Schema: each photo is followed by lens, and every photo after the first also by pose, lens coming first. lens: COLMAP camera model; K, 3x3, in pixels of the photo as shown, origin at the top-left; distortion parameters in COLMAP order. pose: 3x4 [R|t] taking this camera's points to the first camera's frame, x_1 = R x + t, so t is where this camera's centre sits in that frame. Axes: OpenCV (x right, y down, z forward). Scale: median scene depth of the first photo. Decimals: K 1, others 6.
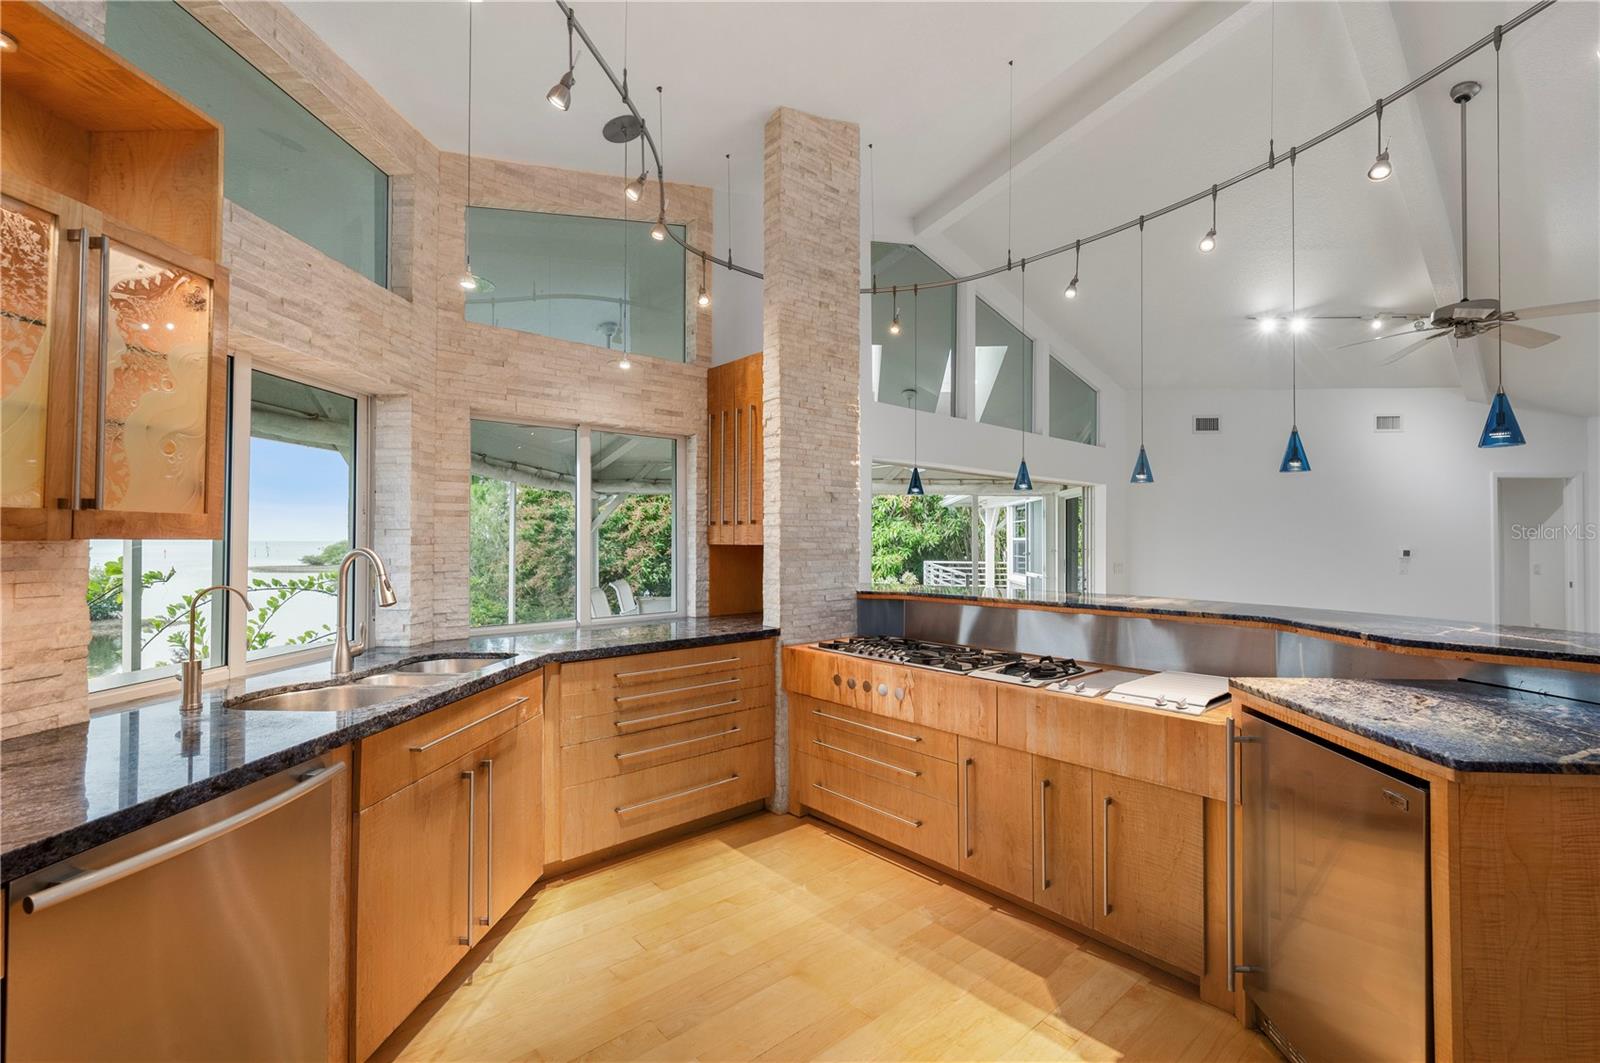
lens RADIAL K [[696.4, 0, 800.2], [0, 696.4, 532.3], [0, 0, 1]] dist [-0.000483, 0.000572]
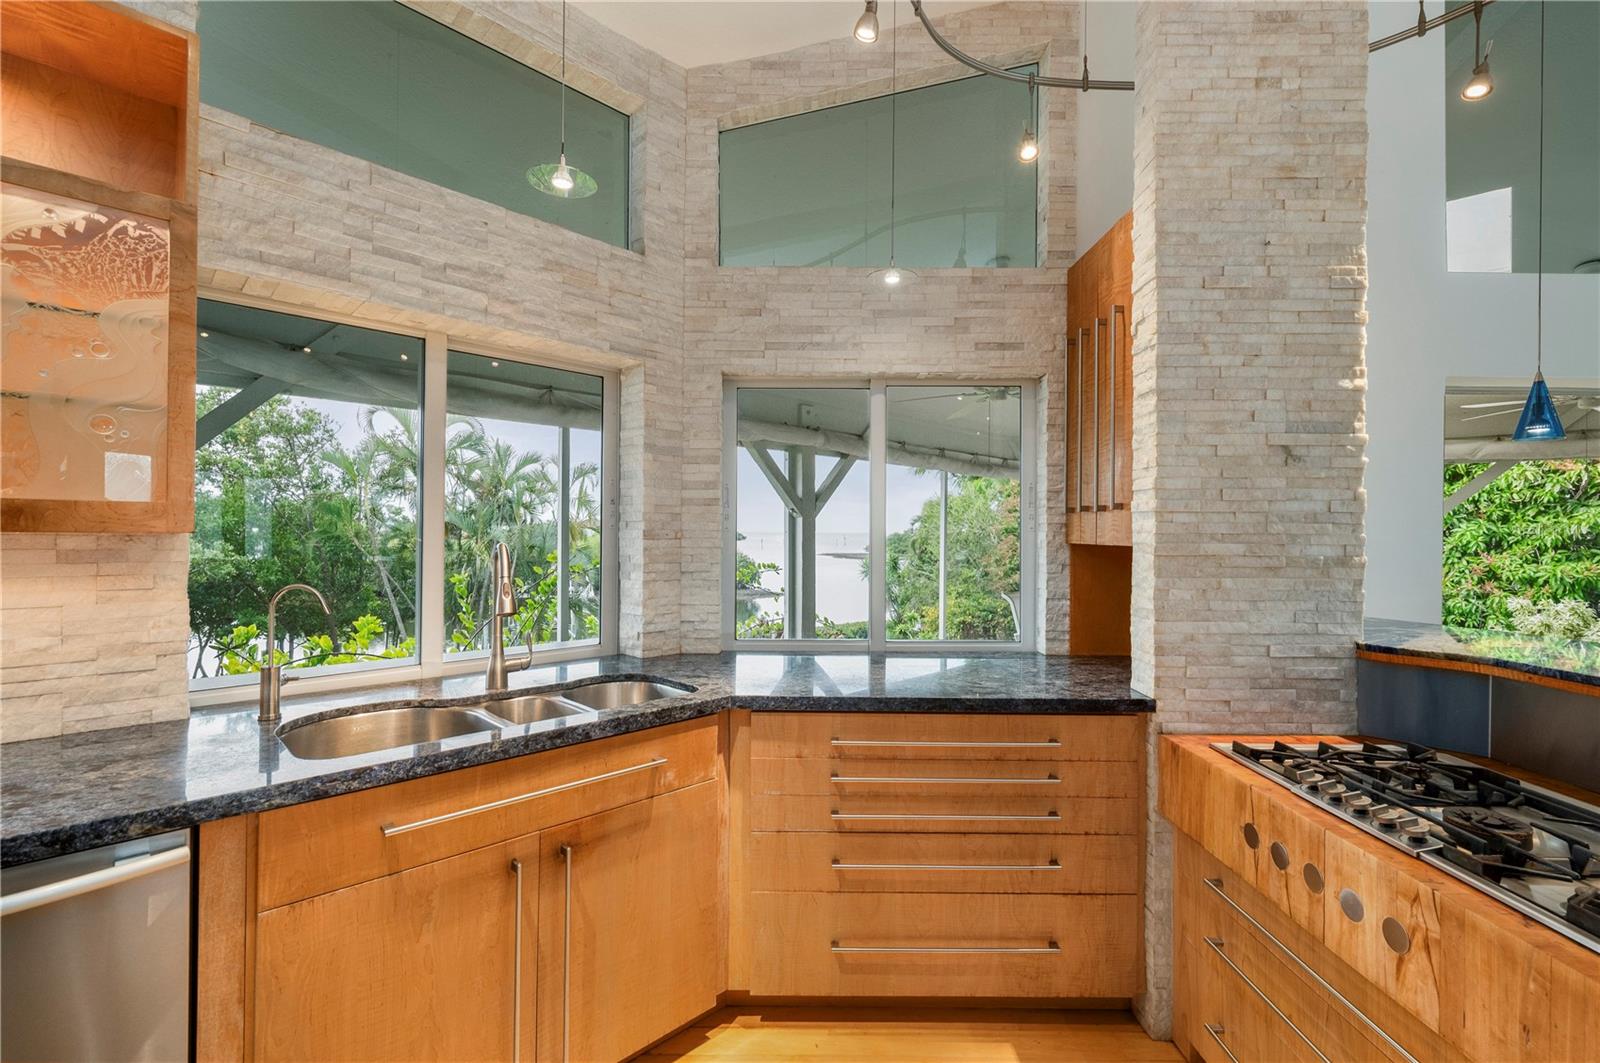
lens RADIAL K [[696.4, 0, 799.3], [0, 696.4, 530.4], [0, 0, 1]] dist [-0.000483, 0.000572]
pose [[0.747716, 0.003850, -0.664008, 0.133877], [0.000749, 0.999978, 0.006642, 0.001270], [0.664019, -0.005463, 0.747696, 0.434025]]
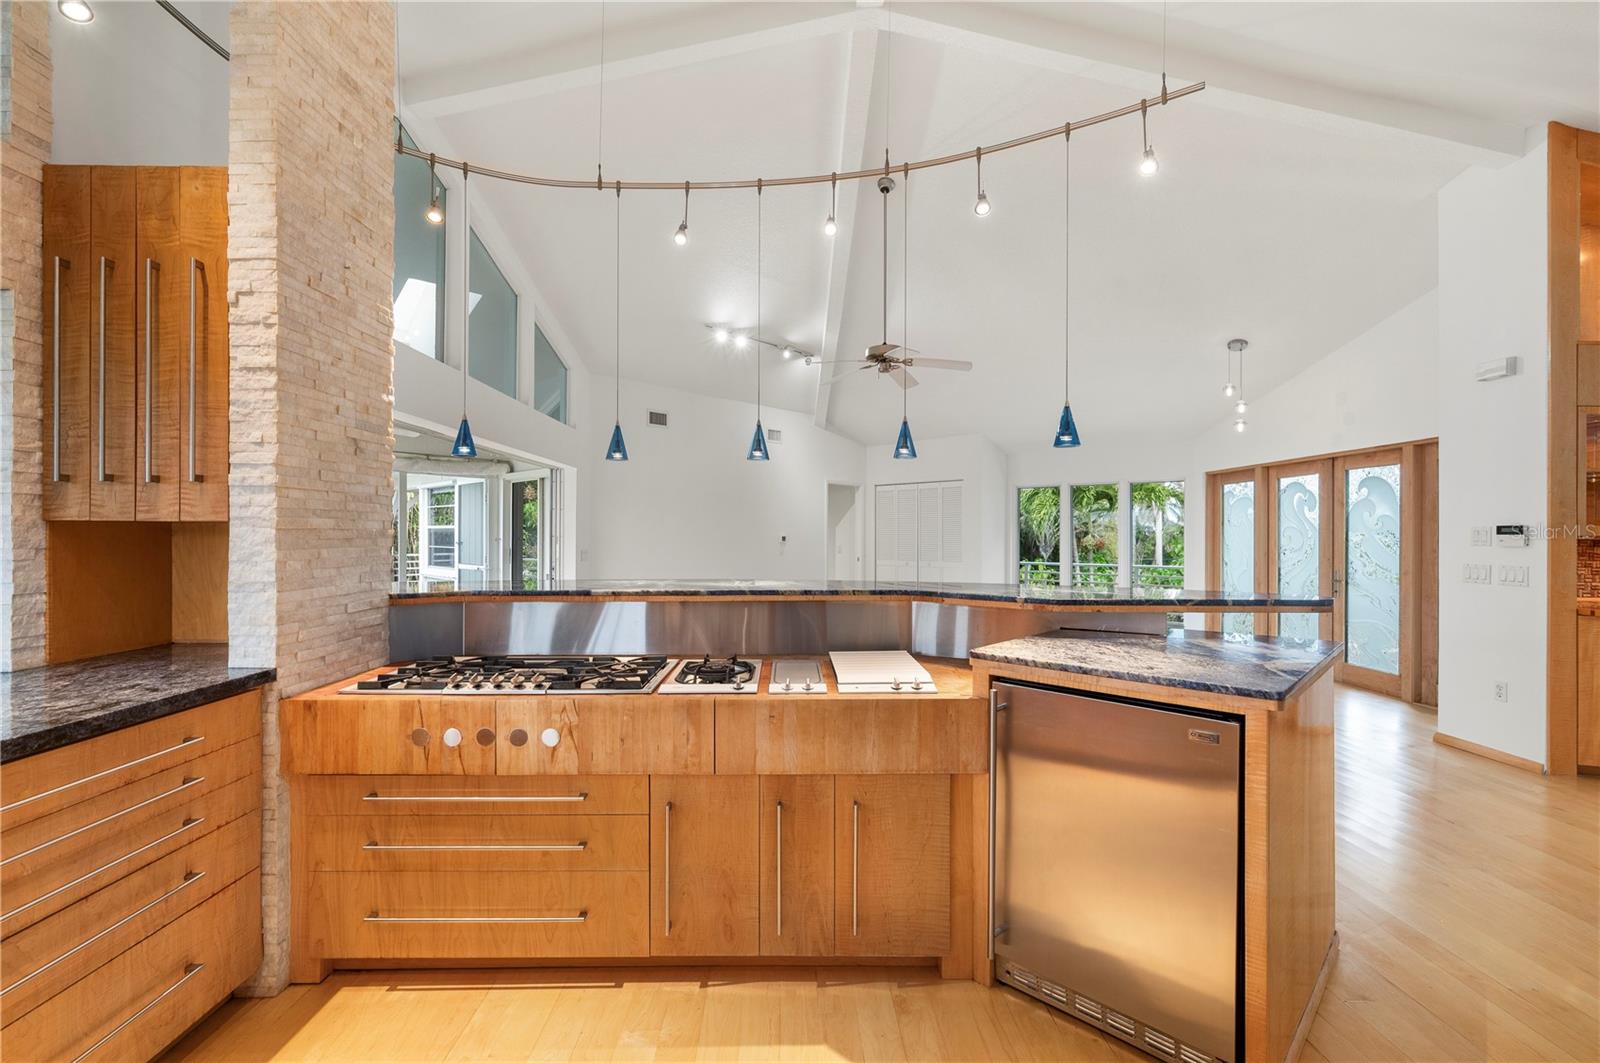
lens RADIAL K [[696.4, 0, 797.1], [0, 696.4, 533.8], [0, 0, 1]] dist [-0.000483, 0.000572]
pose [[0.649712, -0.000238, 0.760181, -0.196908], [-0.010340, 0.999905, 0.009150, 0.020428], [-0.760110, -0.013805, 0.649647, 0.333611]]
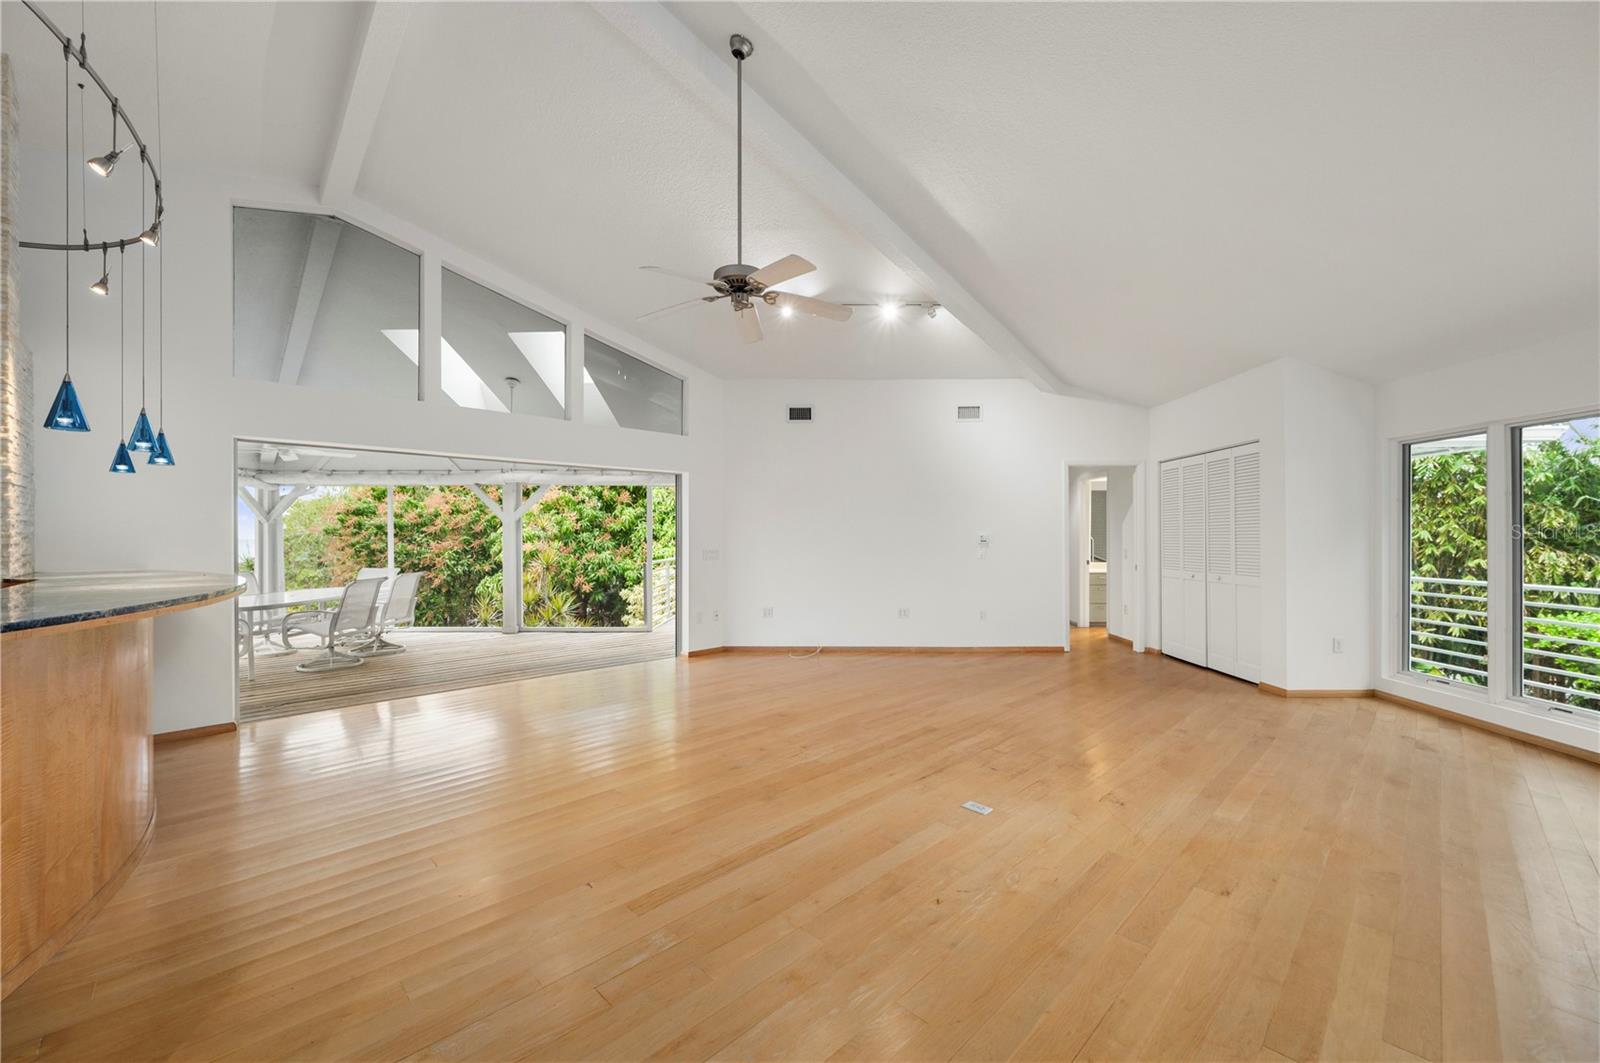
lens RADIAL K [[632.5, 0, 802.5], [0, 632.5, 533.0], [0, 0, 1]] dist [0.000331, -0.000806]
pose [[0.998921, -0.005421, 0.046126, 1.260217], [0.005053, 0.999955, 0.008086, 0.026816], [-0.046168, -0.007844, 0.998903, 0.171291]]
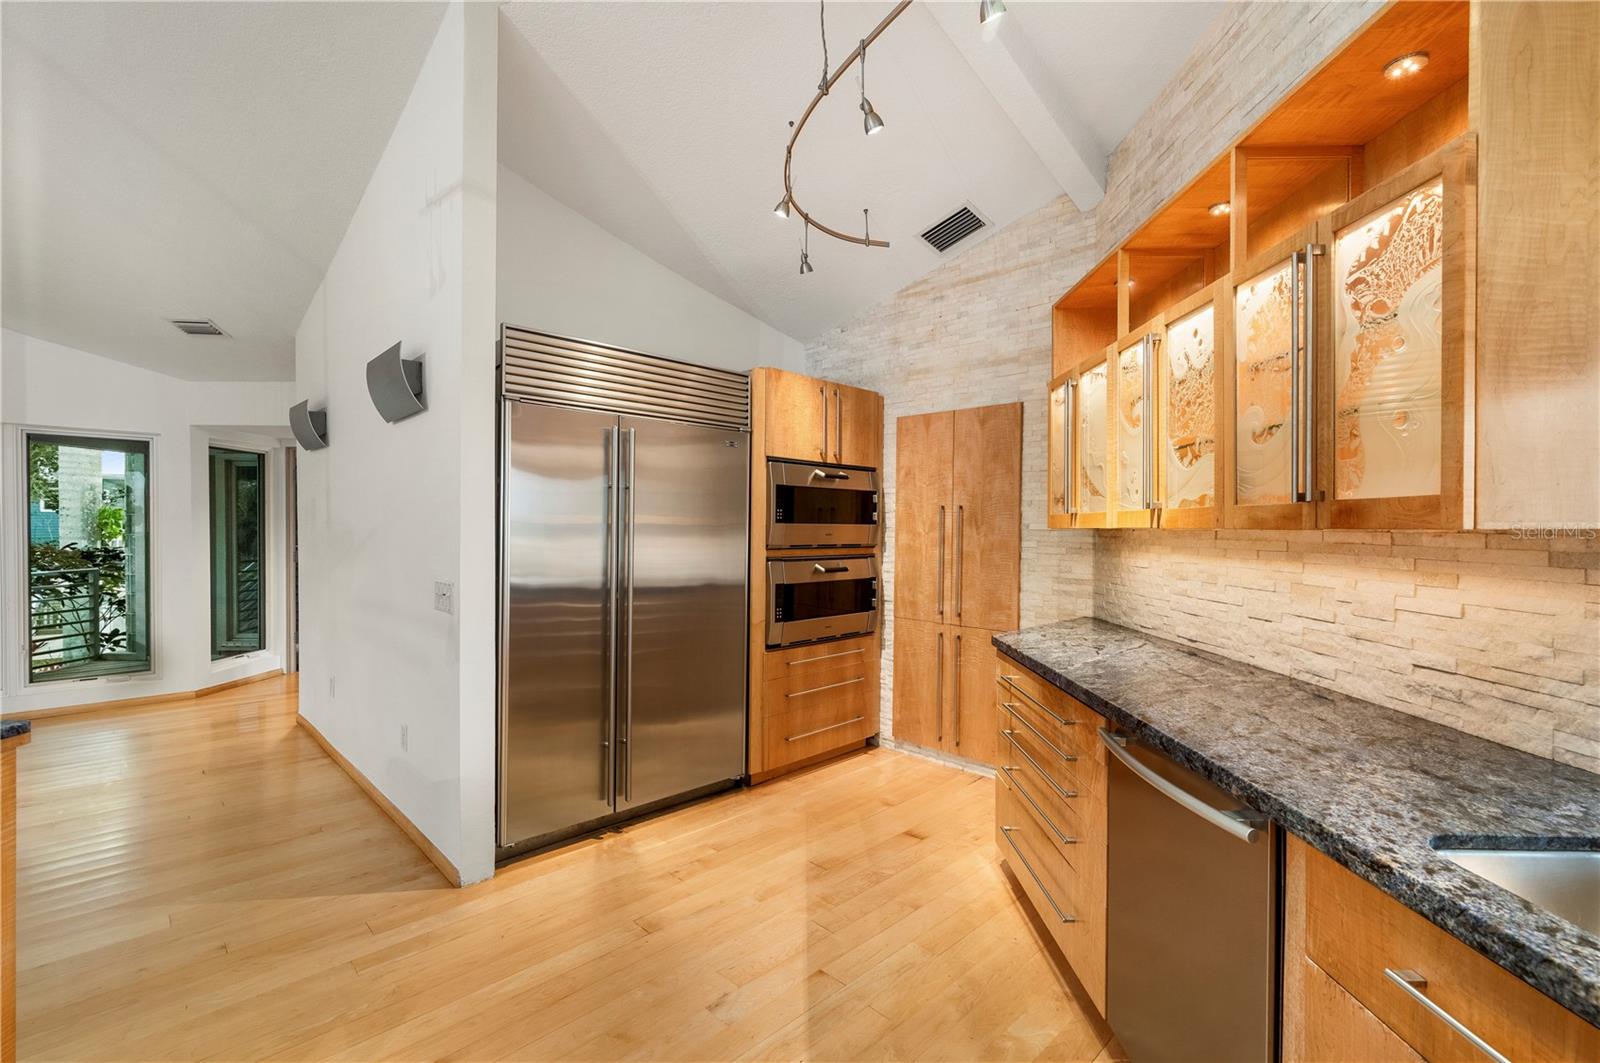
lens RADIAL K [[696.4, 0, 799.1], [0, 696.4, 532.1], [0, 0, 1]] dist [-0.000483, 0.000572]
pose [[-0.998048, -0.009470, -0.061723, -0.066532], [-0.009118, 0.999941, -0.005986, 0.011773], [0.061776, -0.005411, -0.998075, 0.833083]]
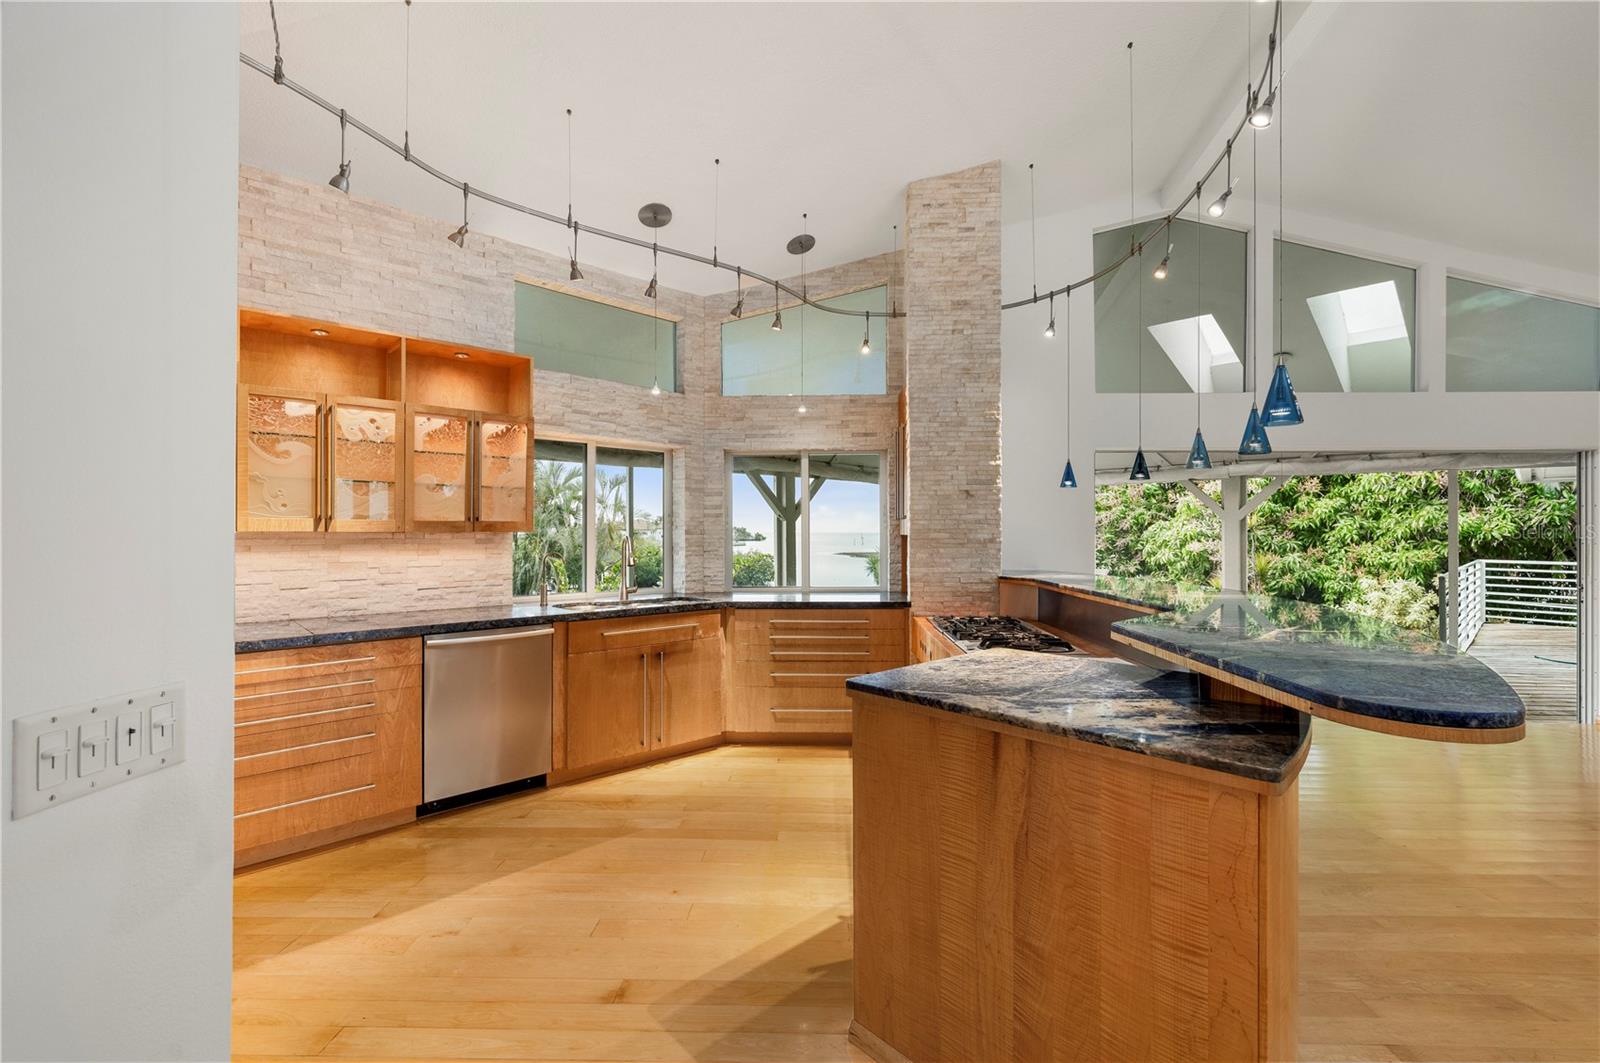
lens RADIAL K [[696.4, 0, 798.4], [0, 696.4, 532.6], [0, 0, 1]] dist [-0.000483, 0.000572]
pose [[0.729292, -0.001828, -0.684200, 0.729929], [0.010247, 0.999913, 0.008250, 0.001434], [0.684126, -0.013028, 0.729247, -0.055321]]
